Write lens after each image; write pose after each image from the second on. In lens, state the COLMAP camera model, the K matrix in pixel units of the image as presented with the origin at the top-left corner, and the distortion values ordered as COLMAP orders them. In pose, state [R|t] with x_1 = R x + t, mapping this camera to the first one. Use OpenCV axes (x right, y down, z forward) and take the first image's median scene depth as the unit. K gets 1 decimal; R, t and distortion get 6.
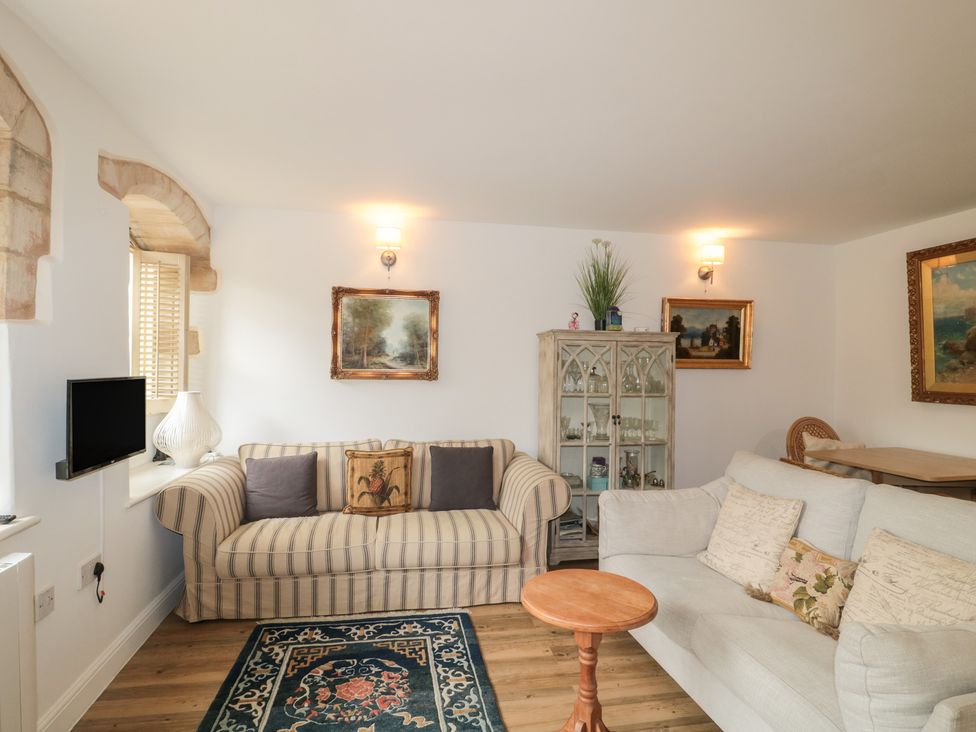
lens RADIAL K [[531.3, 0, 490.6], [0, 531.3, 362.6], [0, 0, 1]] dist [-0.000223, -0.009501]
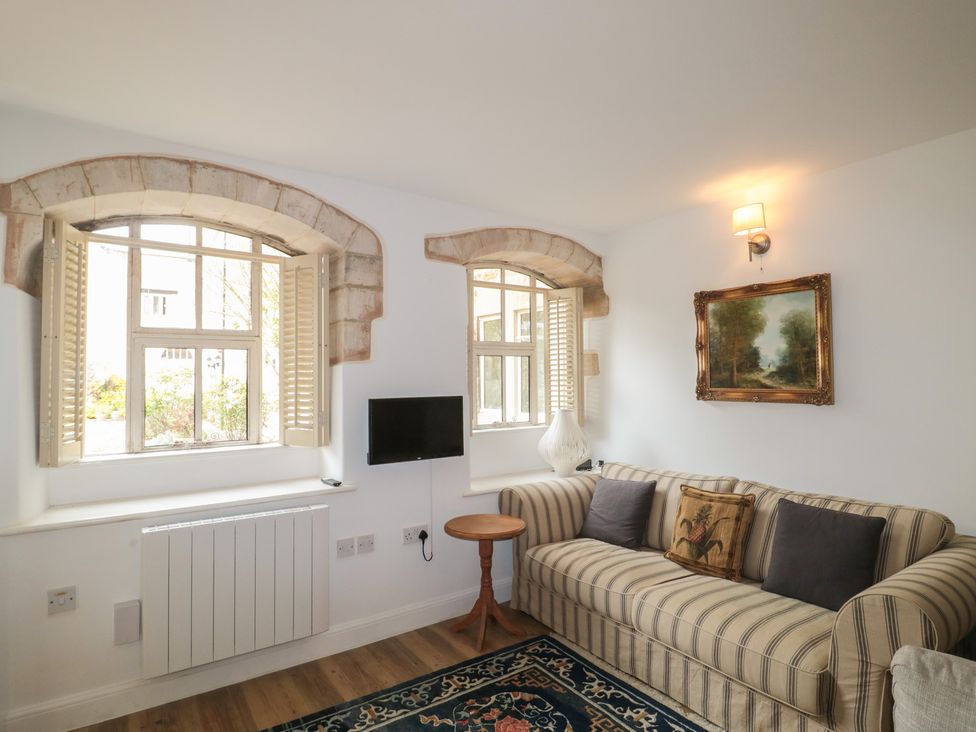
lens RADIAL K [[554.1, 0, 487.1], [0, 554.1, 363.1], [0, 0, 1]] dist [-0.001447, -0.002539]
pose [[0.399080, -0.042238, -0.915943, 0.497569], [0.019925, 0.999102, -0.037391, -0.002964], [0.916700, -0.003328, 0.399563, 0.422181]]
